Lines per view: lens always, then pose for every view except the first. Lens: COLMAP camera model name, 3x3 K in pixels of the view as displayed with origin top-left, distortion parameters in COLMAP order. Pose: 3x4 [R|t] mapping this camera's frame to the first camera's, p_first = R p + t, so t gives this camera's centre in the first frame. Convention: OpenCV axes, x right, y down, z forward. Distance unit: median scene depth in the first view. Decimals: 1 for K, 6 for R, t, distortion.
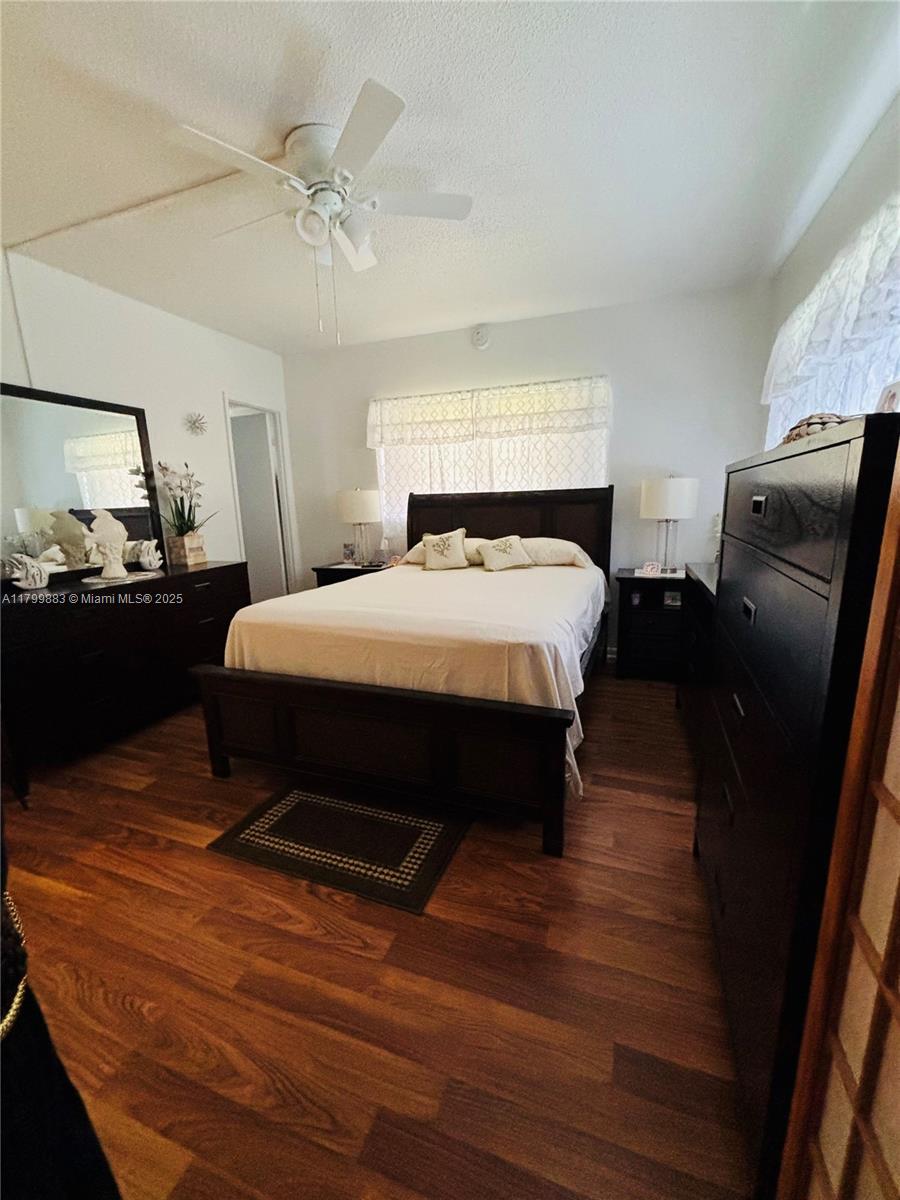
lens RADIAL K [[496.6, 0, 450.0], [0, 496.6, 600.0], [0, 0, 1]] dist [-0.002217, 0.003605]
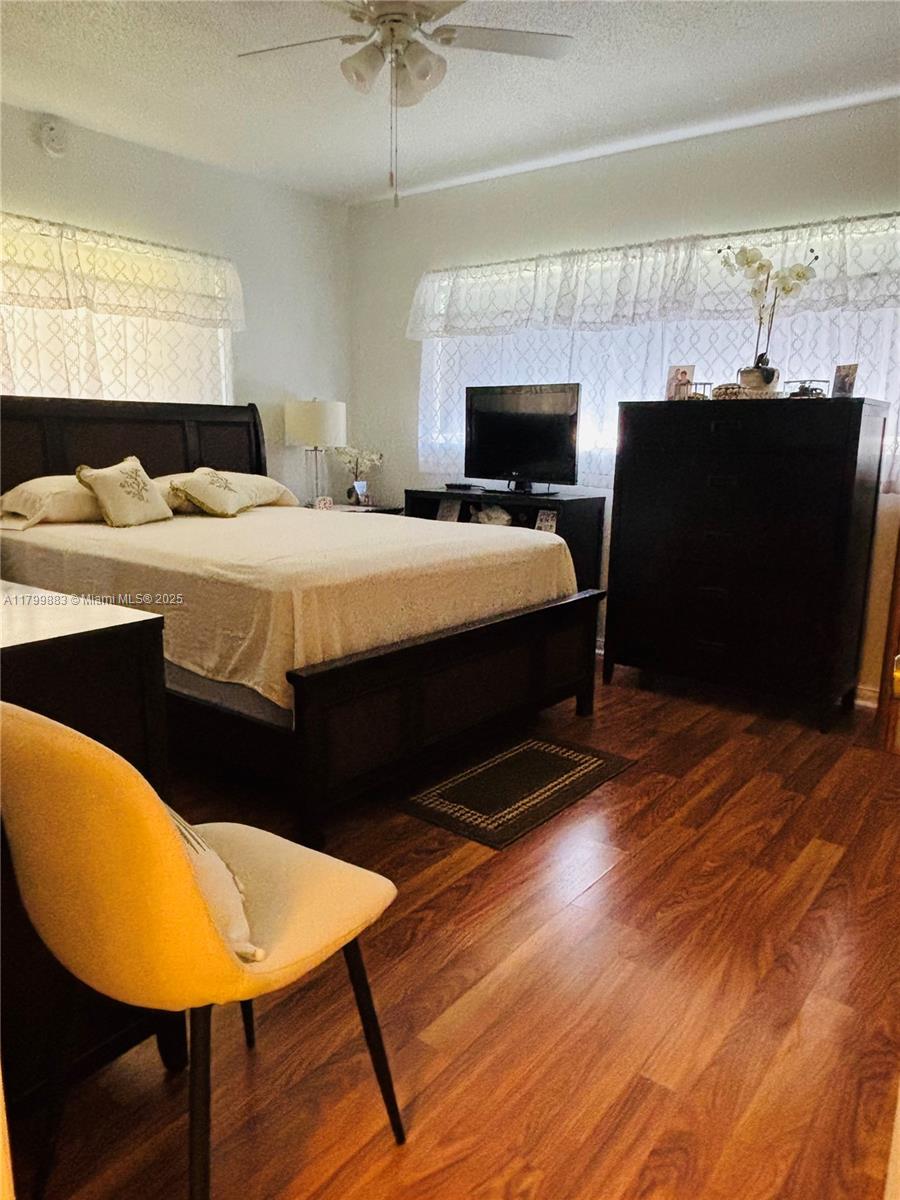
lens RADIAL K [[835.8, 0, 450.0], [0, 835.8, 600.0], [0, 0, 1]] dist [0.011185, 0.000361]
pose [[0.294604, -0.160289, 0.942081, -1.592964], [0.164661, 0.979602, 0.115181, -0.043889], [-0.941326, 0.121191, 0.314988, 0.580348]]
